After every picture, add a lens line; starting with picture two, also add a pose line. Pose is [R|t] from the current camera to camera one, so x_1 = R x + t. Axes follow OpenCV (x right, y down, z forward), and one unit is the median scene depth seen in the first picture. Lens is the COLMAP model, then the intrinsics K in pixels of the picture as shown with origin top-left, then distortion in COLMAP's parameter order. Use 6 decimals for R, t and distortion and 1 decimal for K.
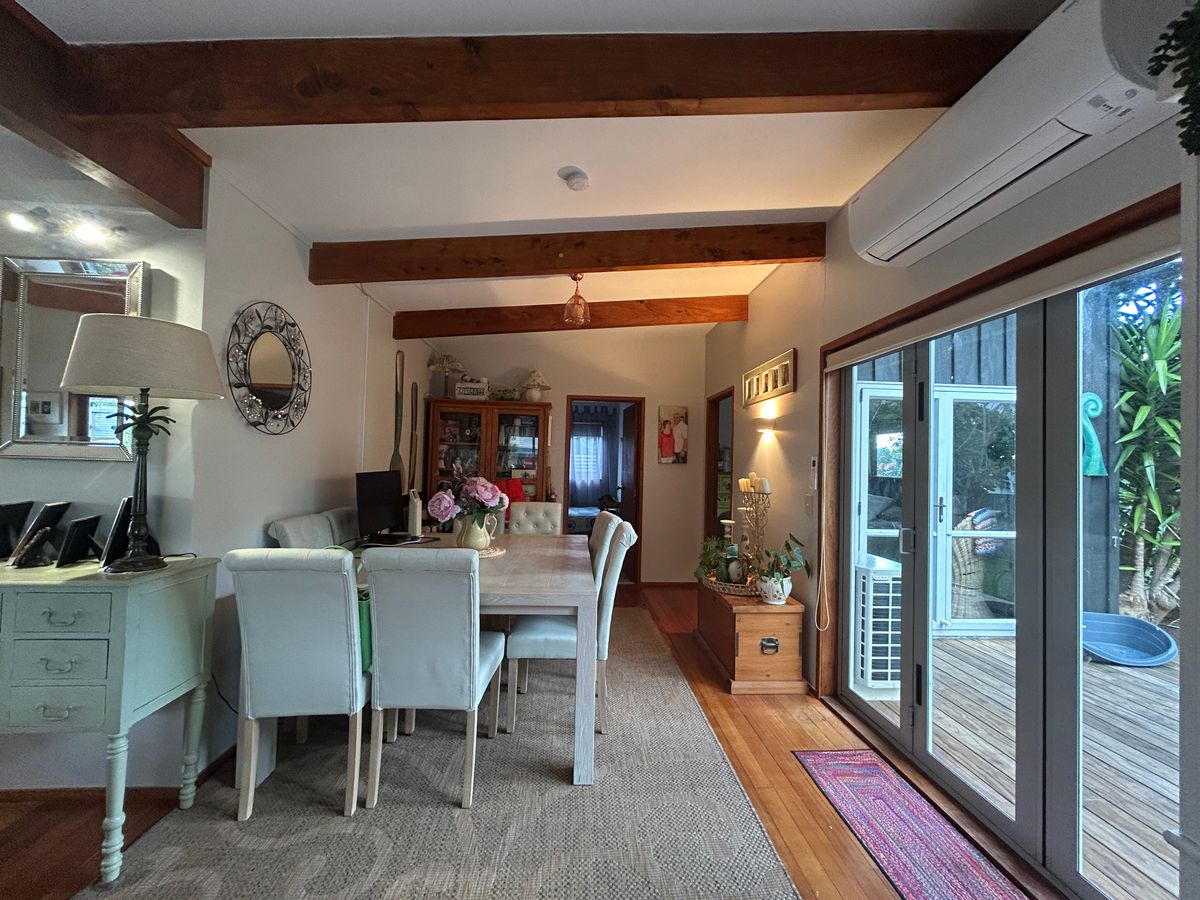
lens RADIAL K [[482.8, 0, 601.2], [0, 482.8, 451.2], [0, 0, 1]] dist [0.006953, 0.000025]
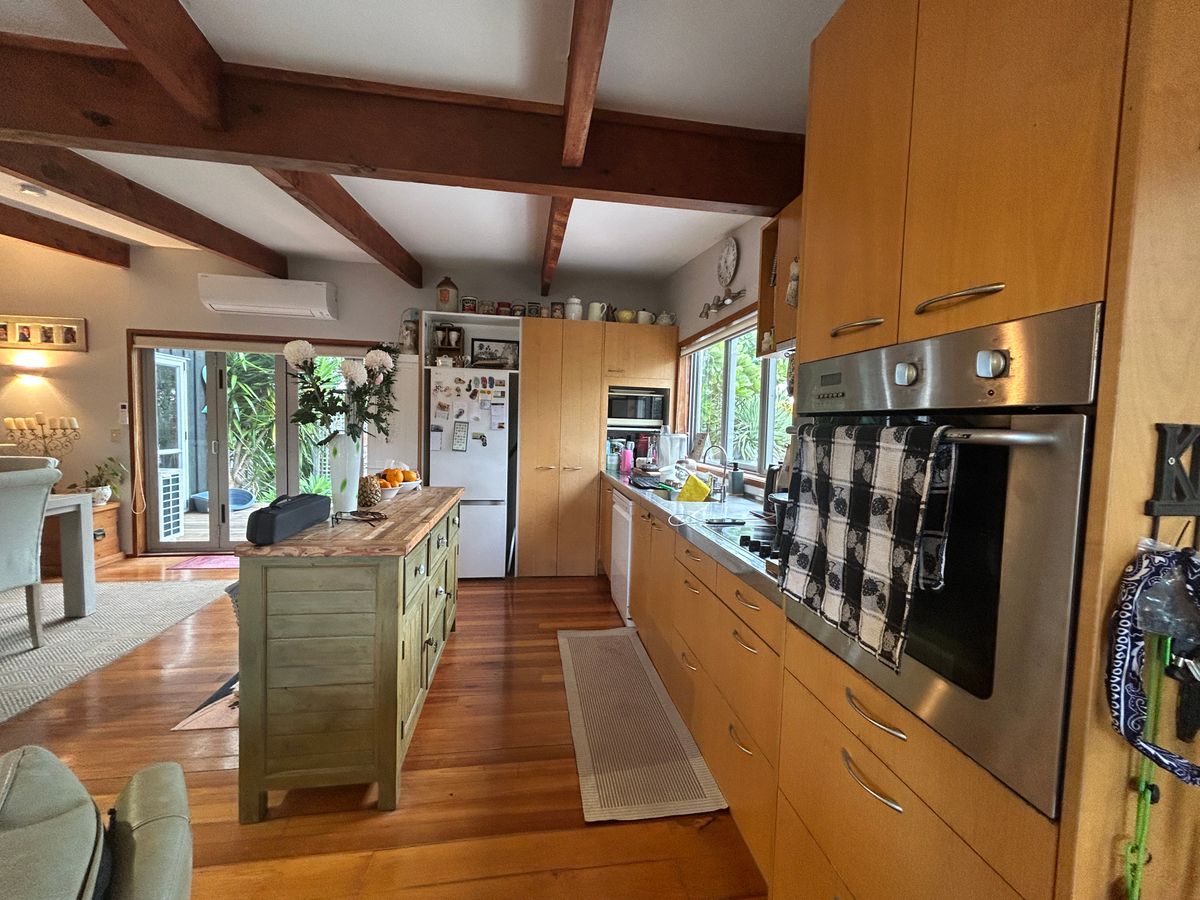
lens RADIAL K [[482.8, 0, 601.2], [0, 482.8, 451.2], [0, 0, 1]] dist [0.006953, 0.000025]
pose [[-0.079395, -0.082984, 0.993383, -1.182466], [-0.051349, 0.995546, 0.079061, -0.033014], [-0.995520, -0.044732, -0.083303, -0.346859]]
